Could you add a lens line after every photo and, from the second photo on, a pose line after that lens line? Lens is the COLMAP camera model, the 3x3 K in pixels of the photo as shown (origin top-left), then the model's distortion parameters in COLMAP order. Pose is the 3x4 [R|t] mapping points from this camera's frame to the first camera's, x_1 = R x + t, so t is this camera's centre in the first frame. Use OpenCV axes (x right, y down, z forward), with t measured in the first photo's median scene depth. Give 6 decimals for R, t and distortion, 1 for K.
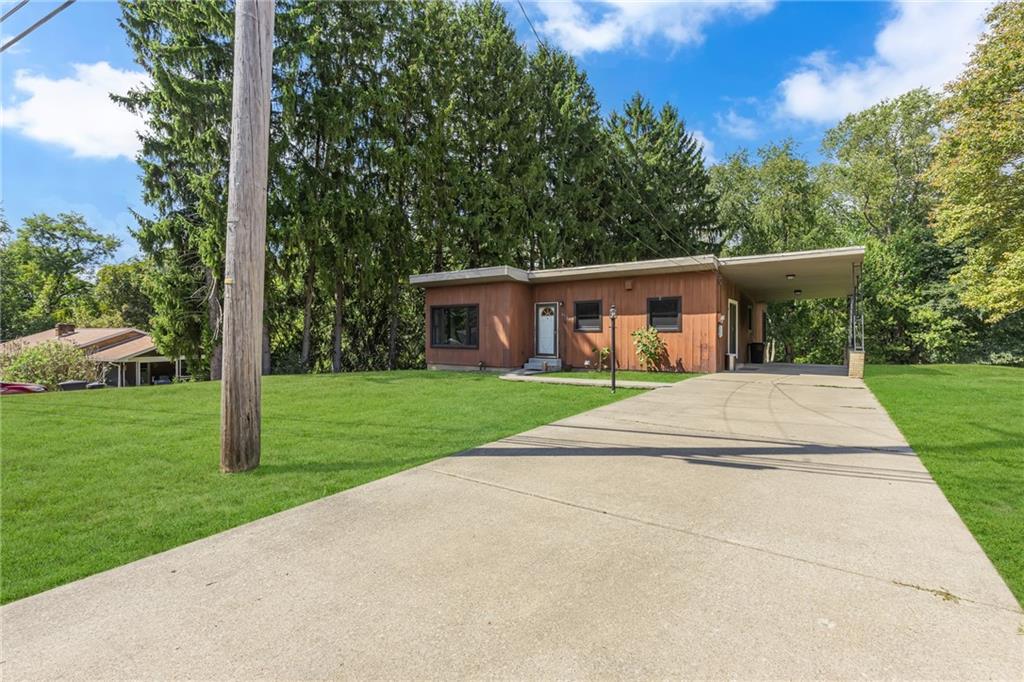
lens RADIAL K [[463.0, 0, 513.2], [0, 463.0, 339.4], [0, 0, 1]] dist [-0.000918, -0.000089]
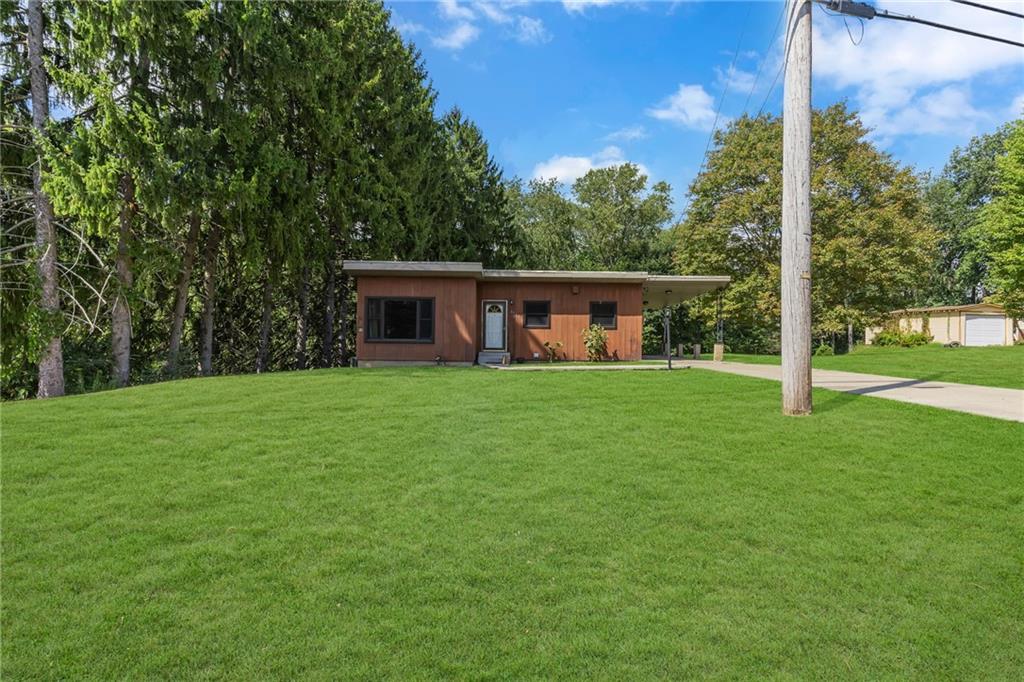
lens RADIAL K [[463.0, 0, 514.8], [0, 463.0, 343.0], [0, 0, 1]] dist [-0.000918, -0.000089]
pose [[0.820591, 0.002850, 0.571508, -0.517280], [-0.005487, 0.999981, 0.002892, 0.016392], [-0.571489, -0.005509, 0.820591, 0.092463]]
